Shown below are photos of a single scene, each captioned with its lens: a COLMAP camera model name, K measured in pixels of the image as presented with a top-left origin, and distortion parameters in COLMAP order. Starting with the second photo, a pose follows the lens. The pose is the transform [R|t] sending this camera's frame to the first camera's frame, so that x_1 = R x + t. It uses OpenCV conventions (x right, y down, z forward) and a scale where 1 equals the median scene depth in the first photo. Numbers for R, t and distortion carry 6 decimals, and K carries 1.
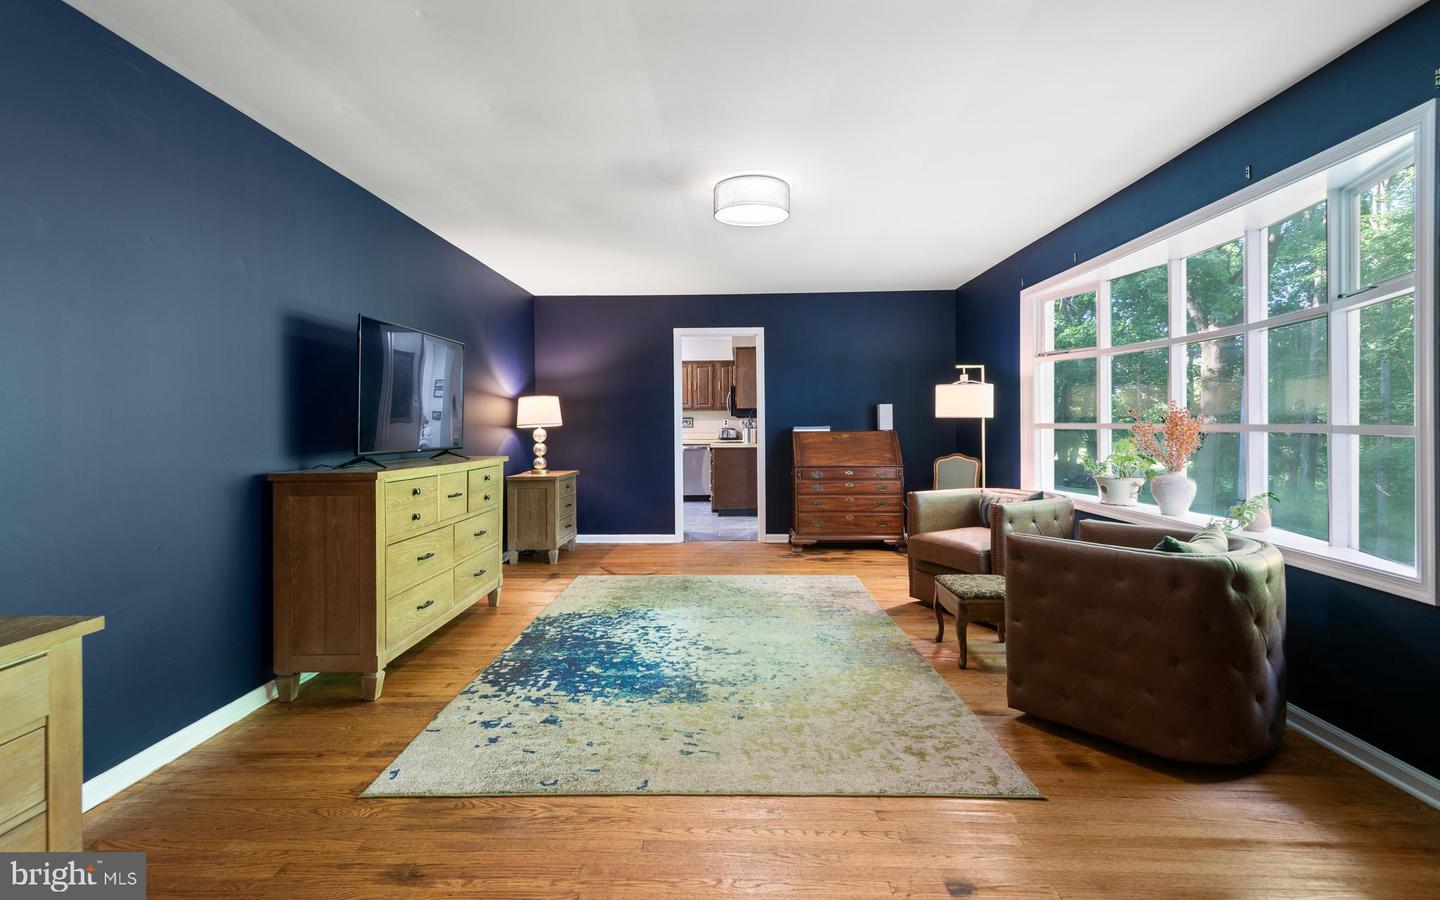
lens RADIAL K [[681.0, 0, 719.0], [0, 681.0, 419.3], [0, 0, 1]] dist [0.035340, -0.000077]
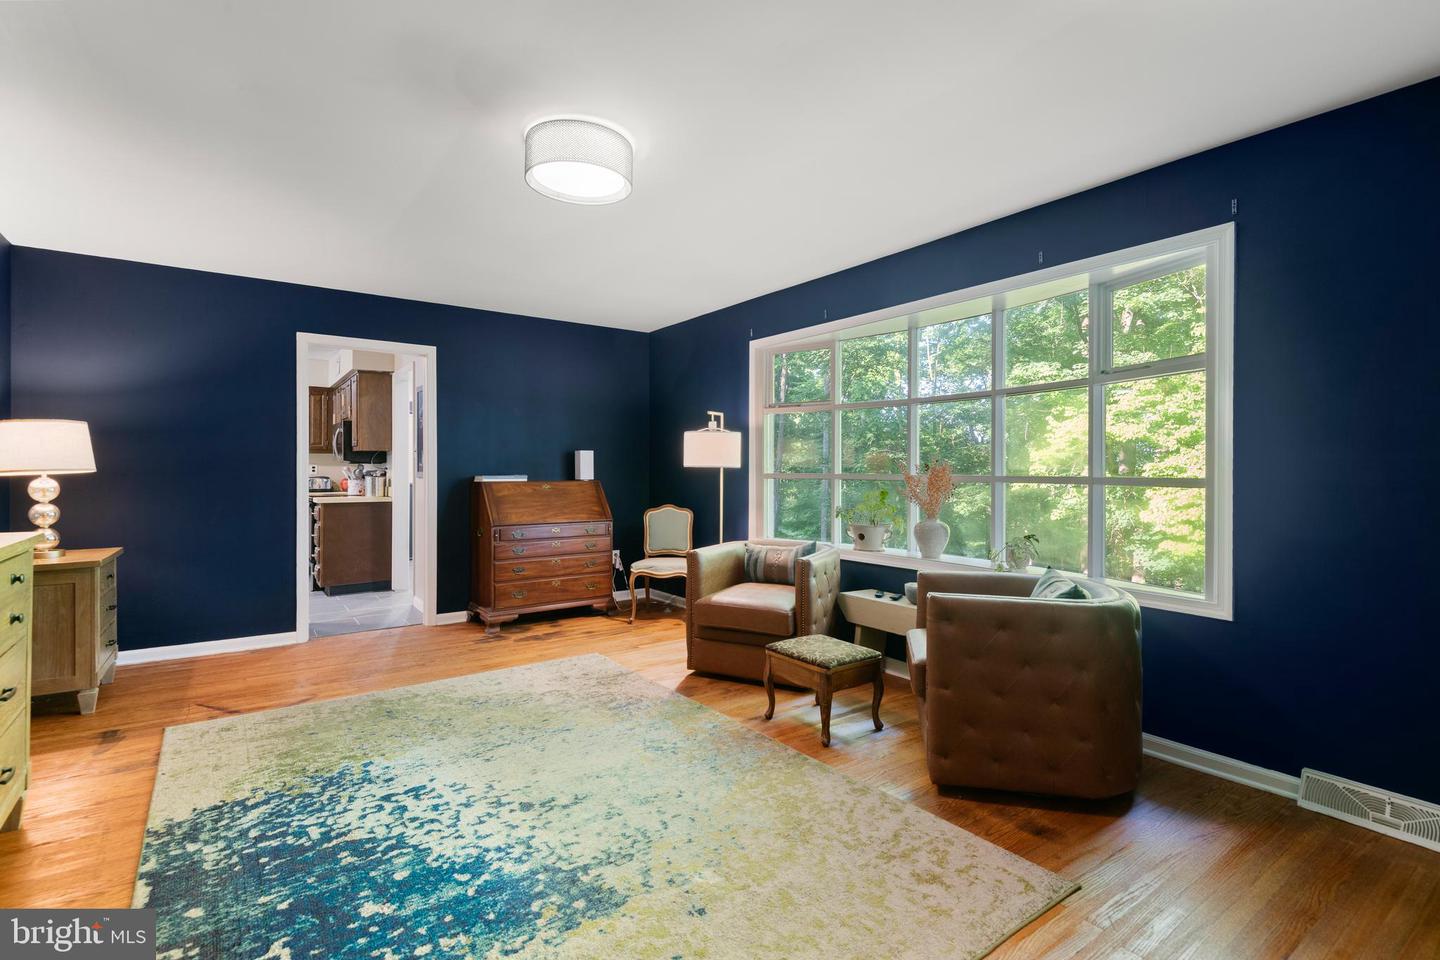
lens RADIAL K [[680.3, 0, 727.0], [0, 680.3, 462.6], [0, 0, 1]] dist [0.026908, -0.020399]
pose [[0.788503, 0.014864, 0.614852, -0.277864], [-0.011364, 0.999889, -0.009598, 0.000056], [-0.614926, 0.000580, 0.788584, 0.339989]]
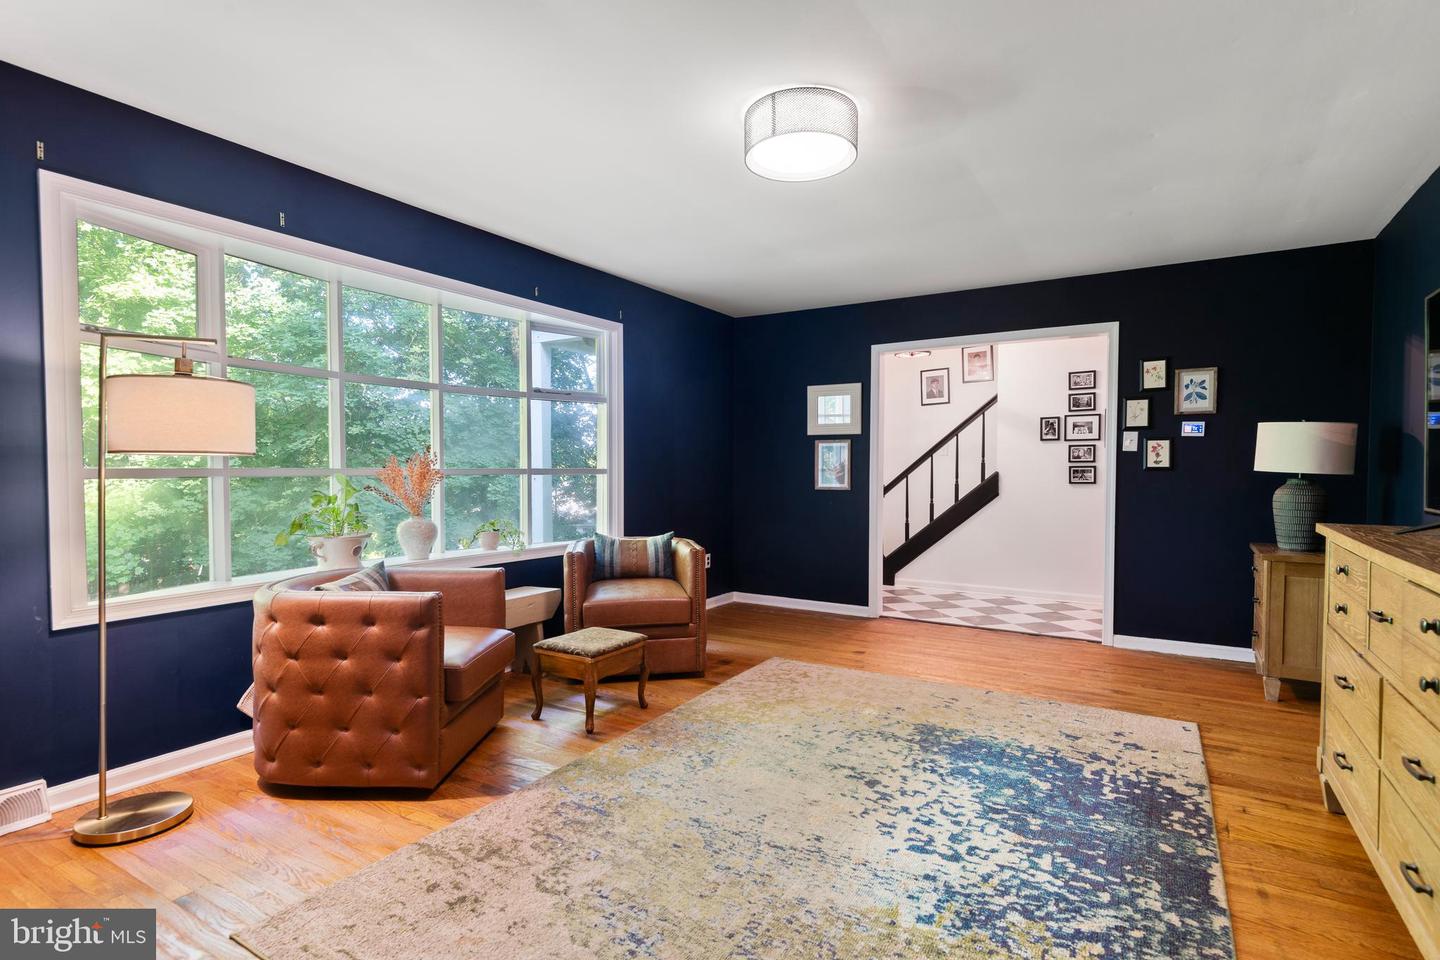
lens RADIAL K [[722.1, 0, 720.0], [0, 722.1, 480.0], [0, 0, 1]] dist [0.026732, -0.023917]
pose [[-0.867148, -0.002649, 0.498044, -0.250080], [0.003081, 0.999938, 0.010682, 0.012582], [-0.498041, 0.010798, -0.867086, 1.701265]]
